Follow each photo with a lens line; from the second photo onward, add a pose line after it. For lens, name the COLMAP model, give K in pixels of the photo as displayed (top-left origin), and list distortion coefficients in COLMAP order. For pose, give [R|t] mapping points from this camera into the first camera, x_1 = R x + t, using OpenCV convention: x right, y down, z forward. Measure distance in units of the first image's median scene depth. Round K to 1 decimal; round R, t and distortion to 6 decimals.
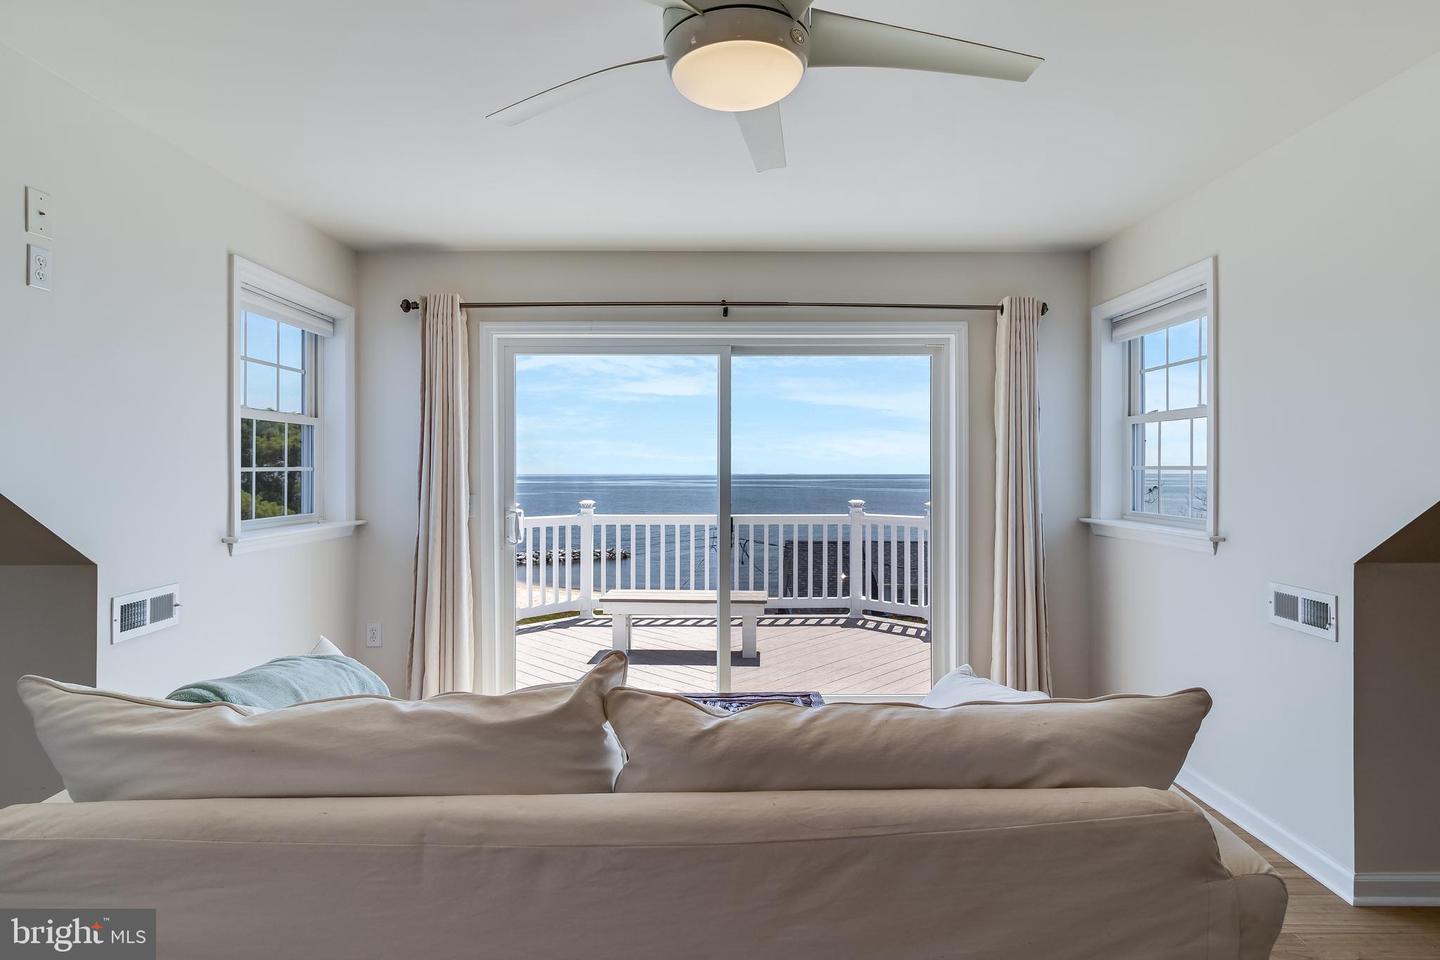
lens RADIAL K [[769.2, 0, 740.3], [0, 769.2, 471.4], [0, 0, 1]] dist [-0.002015, -0.001067]
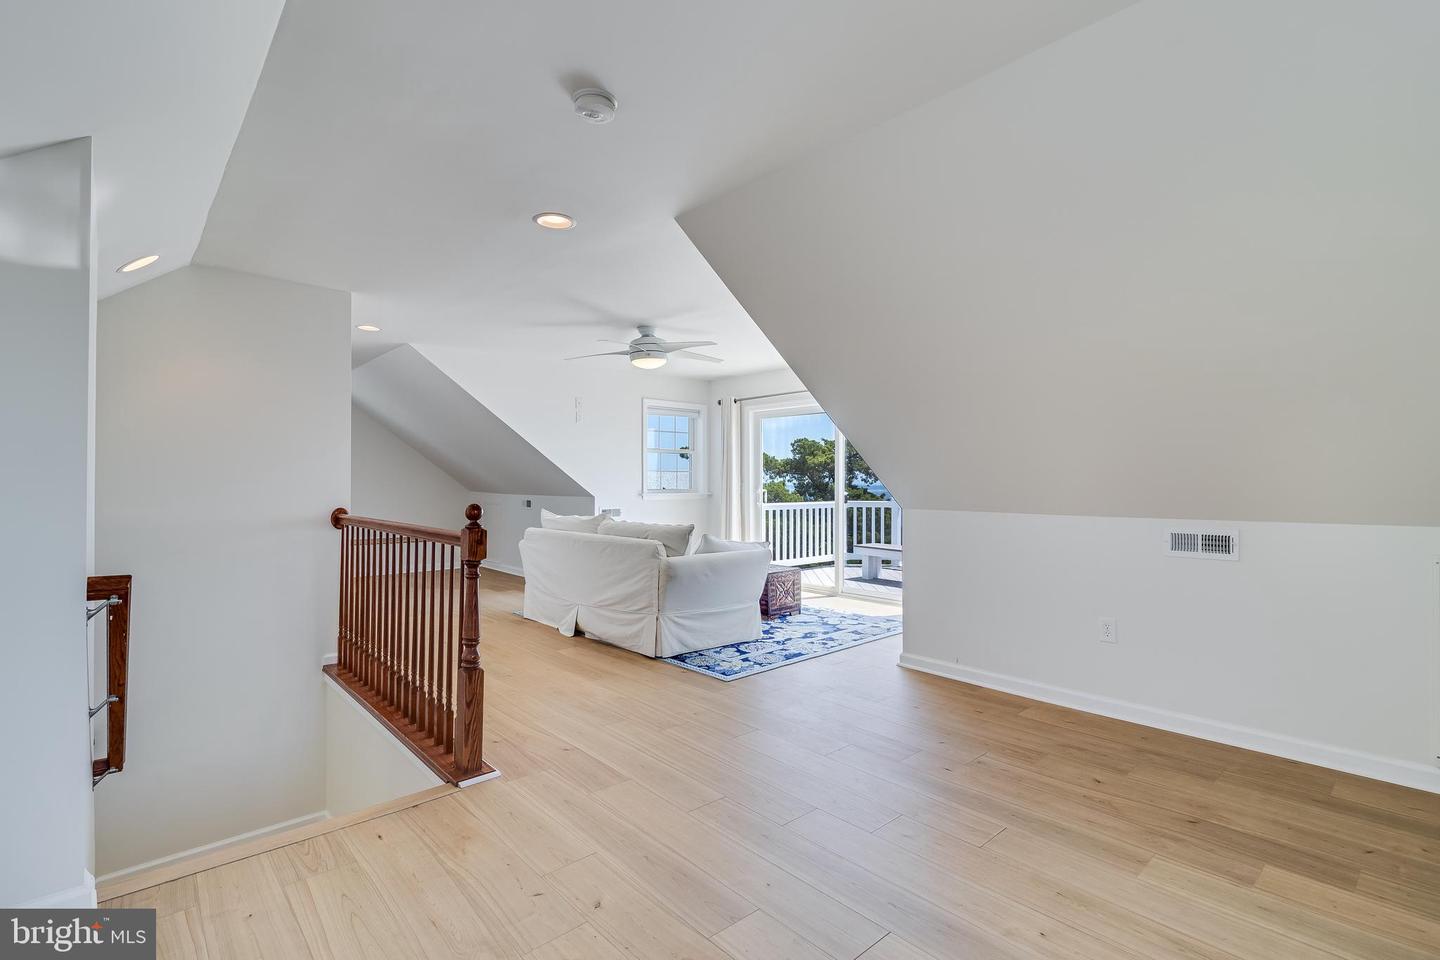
lens RADIAL K [[680.4, 0, 717.7], [0, 680.4, 481.4], [0, 0, 1]] dist [0.015171, -0.000170]
pose [[0.662493, 0.004685, -0.749053, 1.150123], [-0.004200, 0.999988, 0.002540, 0.023231], [0.749056, 0.001464, 0.662505, -0.403953]]
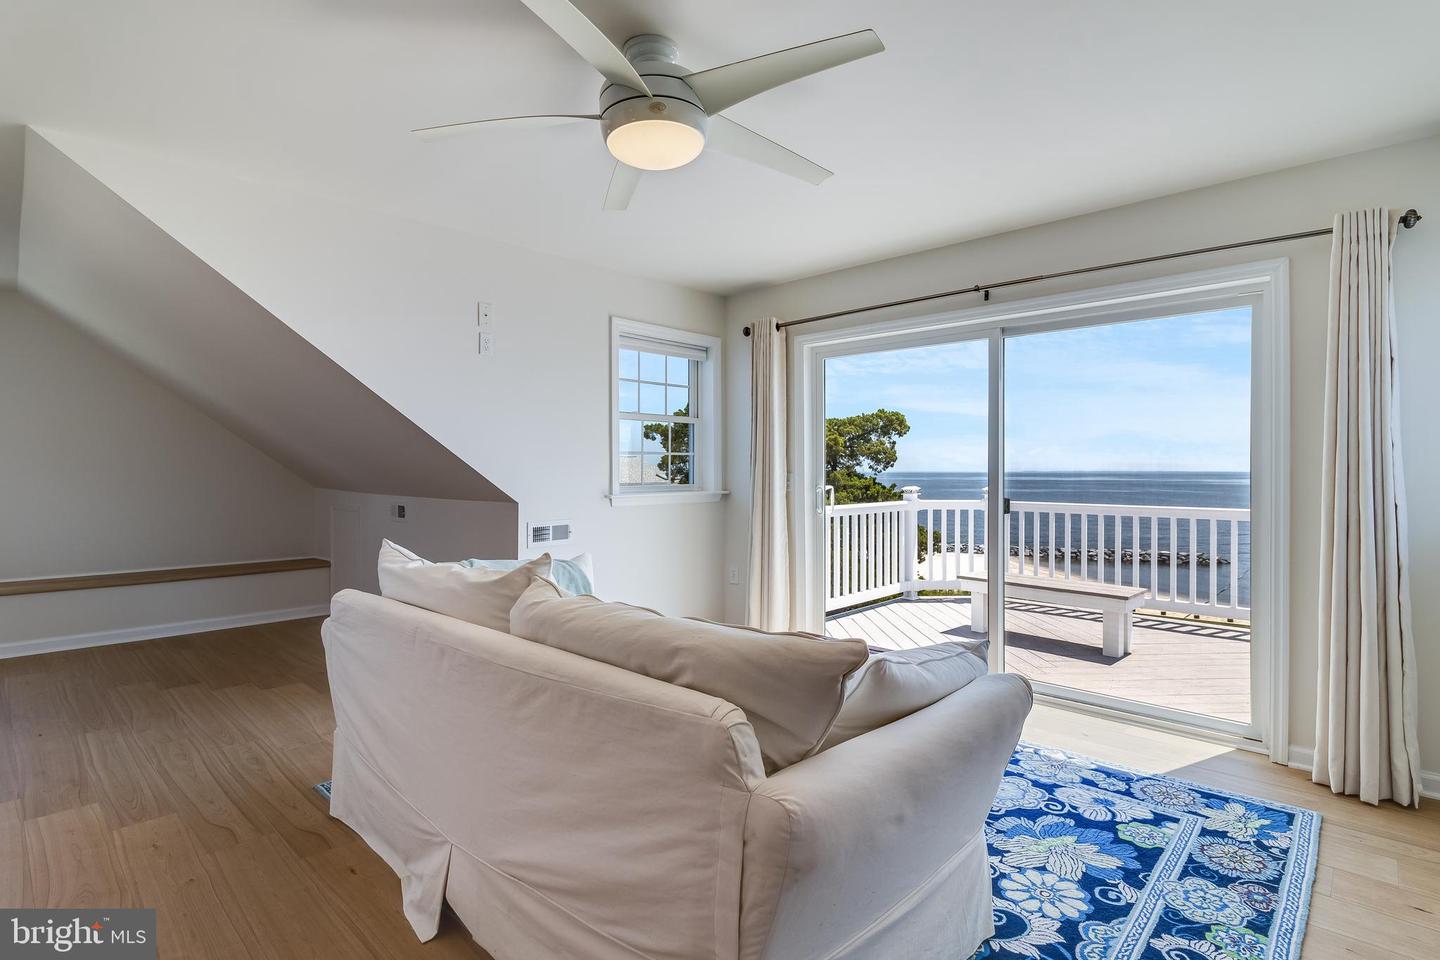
lens RADIAL K [[712.2, 0, 717.9], [0, 712.2, 473.4], [0, 0, 1]] dist [0.006944, -0.001043]
pose [[0.714538, 0.008721, -0.699543, 0.403999], [-0.002944, 0.999951, 0.009460, 0.020548], [0.699591, -0.004700, 0.714528, 0.076145]]
